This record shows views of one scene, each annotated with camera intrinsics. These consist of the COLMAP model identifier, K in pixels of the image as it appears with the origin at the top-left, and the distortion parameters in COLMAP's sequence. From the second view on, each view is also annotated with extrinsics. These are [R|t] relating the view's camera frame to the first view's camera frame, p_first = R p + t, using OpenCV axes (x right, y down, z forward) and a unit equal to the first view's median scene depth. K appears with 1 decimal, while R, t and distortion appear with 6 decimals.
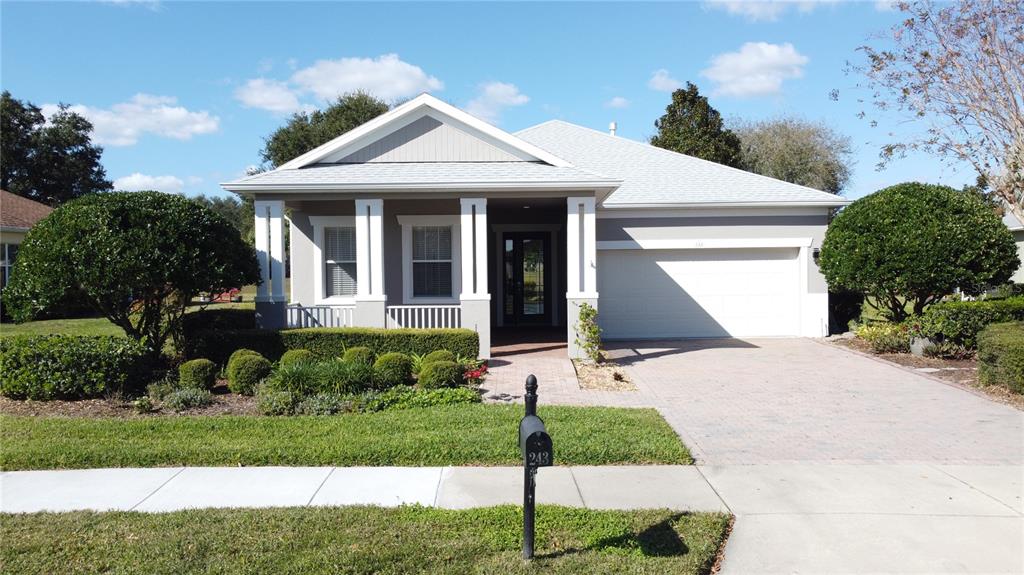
lens RADIAL K [[770.6, 0, 512.3], [0, 770.6, 289.0], [0, 0, 1]] dist [-0.000144, -0.012823]
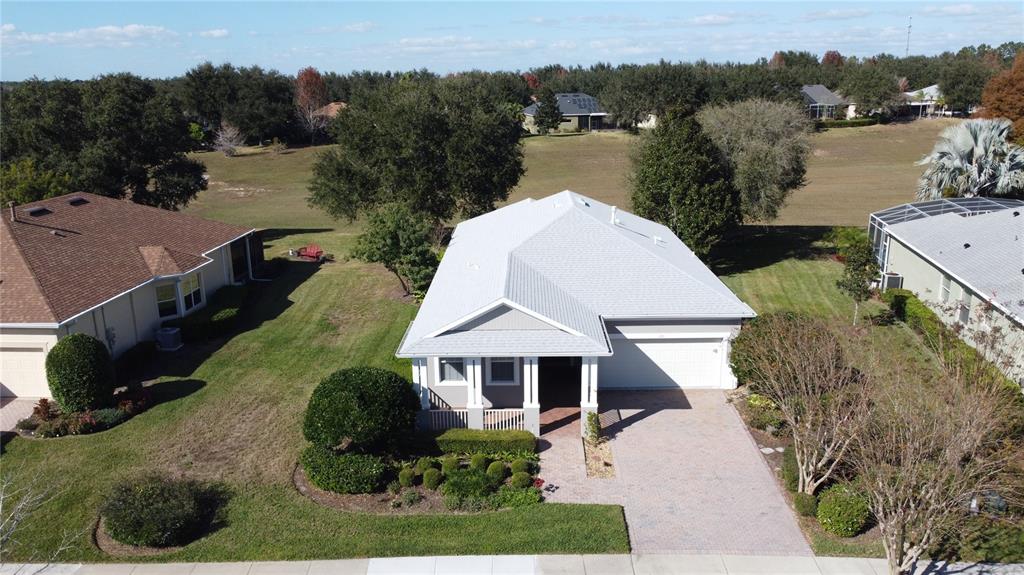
lens RADIAL K [[770.6, 0, 510.6], [0, 770.6, 283.3], [0, 0, 1]] dist [-0.000144, -0.012823]
pose [[0.999917, -0.001497, -0.012762, -0.074659], [0.004406, 0.972931, 0.231054, -0.708138], [0.012070, -0.231091, 0.972857, -0.741724]]
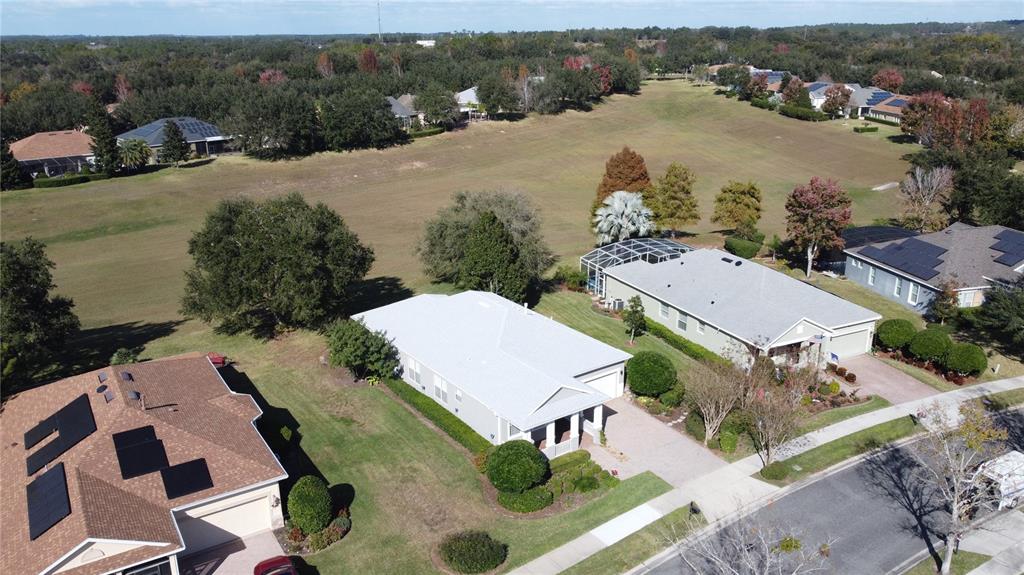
lens RADIAL K [[770.6, 0, 514.0], [0, 770.6, 289.6], [0, 0, 1]] dist [-0.000144, -0.012823]
pose [[0.813412, -0.175798, 0.554488, -2.071264], [0.010749, 0.957618, 0.287840, -1.615869], [-0.581589, -0.228173, 0.780827, -1.388681]]
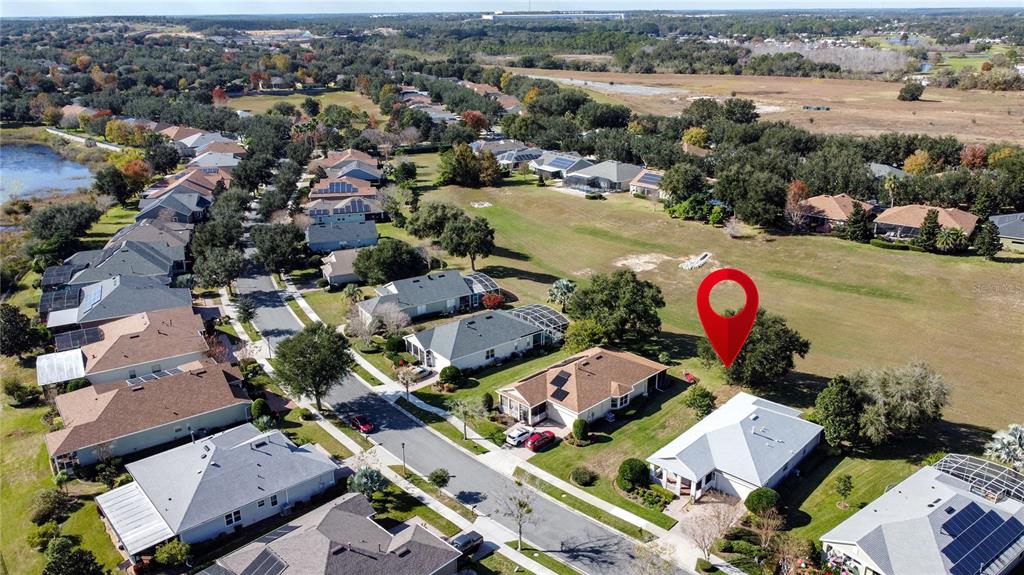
lens RADIAL K [[770.6, 0, 512.0], [0, 770.6, 288.3], [0, 0, 1]] dist [-0.000144, -0.012823]
pose [[0.727603, 0.232792, -0.645292, 2.775930], [-0.010249, 0.944245, 0.329085, -3.739436], [0.685922, -0.232830, 0.689421, -4.113024]]
